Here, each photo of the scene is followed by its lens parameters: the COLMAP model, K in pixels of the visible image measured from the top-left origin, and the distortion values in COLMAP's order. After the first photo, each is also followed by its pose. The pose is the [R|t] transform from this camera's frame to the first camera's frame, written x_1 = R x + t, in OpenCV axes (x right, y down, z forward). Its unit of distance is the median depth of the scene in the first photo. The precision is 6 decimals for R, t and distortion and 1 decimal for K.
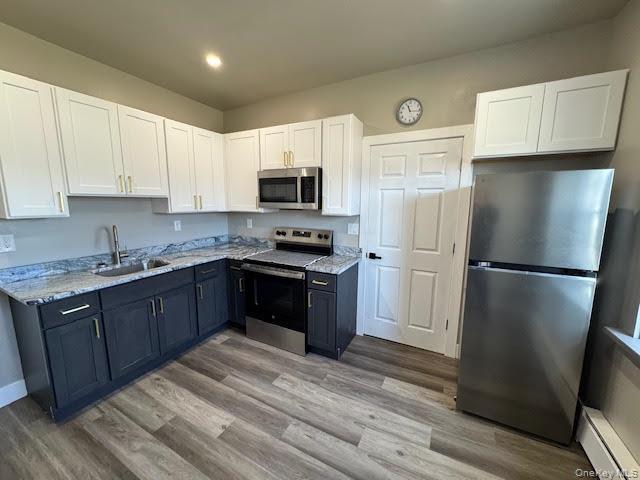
lens RADIAL K [[255.2, 0, 321.1], [0, 255.2, 240.3], [0, 0, 1]] dist [0.001434, -0.000468]
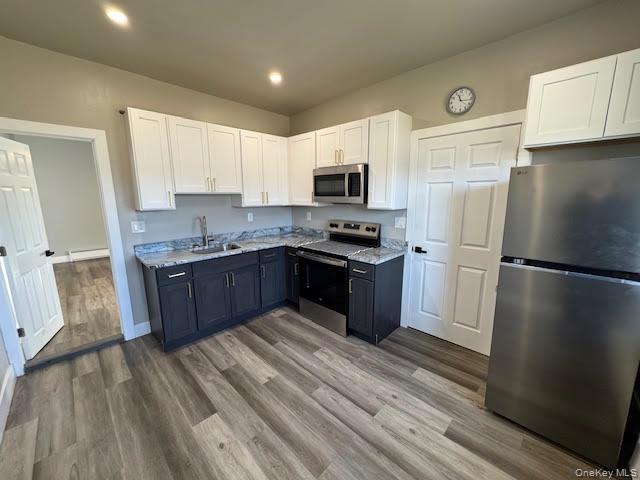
lens RADIAL K [[255.2, 0, 321.2], [0, 255.2, 240.3], [0, 0, 1]] dist [0.001434, -0.000468]
pose [[0.956494, 0.040166, -0.288974, 0.149458], [-0.032960, 0.999013, 0.029764, 0.008195], [0.289885, -0.018945, 0.956874, -0.084015]]
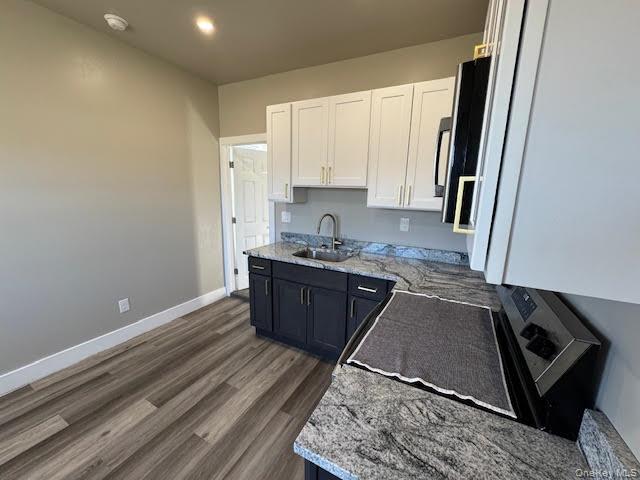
lens RADIAL K [[255.2, 0, 320.9], [0, 255.2, 239.9], [0, 0, 1]] dist [0.001434, -0.000468]
pose [[-0.009024, 0.186581, -0.982398, 0.294228], [-0.173225, 0.967293, 0.185304, -0.146856], [0.984841, 0.171848, 0.023592, 0.956588]]
